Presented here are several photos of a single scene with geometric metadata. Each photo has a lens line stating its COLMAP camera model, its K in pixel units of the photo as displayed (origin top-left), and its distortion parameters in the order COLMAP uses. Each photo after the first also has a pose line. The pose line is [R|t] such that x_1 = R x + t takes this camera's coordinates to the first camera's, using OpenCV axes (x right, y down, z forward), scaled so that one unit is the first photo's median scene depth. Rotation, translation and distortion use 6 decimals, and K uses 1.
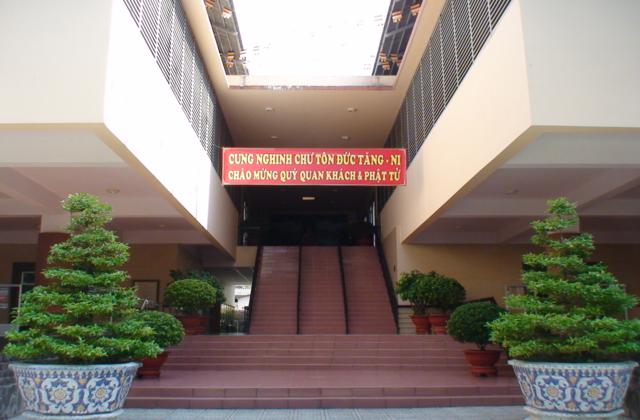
lens RADIAL K [[557.3, 0, 320.0], [0, 557.3, 210.0], [0, 0, 1]] dist [-0.062537, -0.005058]
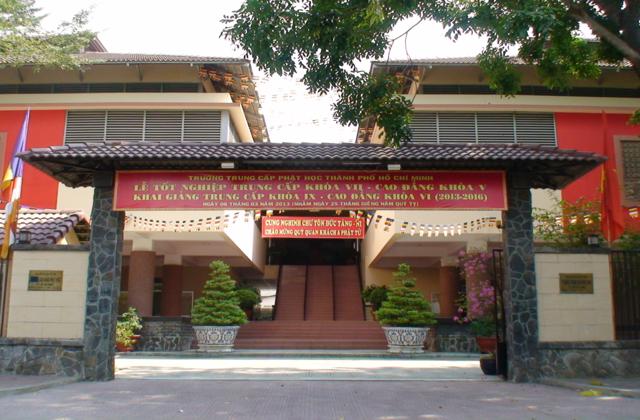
lens RADIAL K [[642.2, 0, 320.0], [0, 642.2, 210.0], [0, 0, 1]] dist [0.000593, 0.000528]
pose [[0.999578, 0.003980, -0.028785, 0.071310], [-0.003270, 0.999690, 0.024693, -0.185507], [0.028874, -0.024588, 0.999281, -1.068184]]
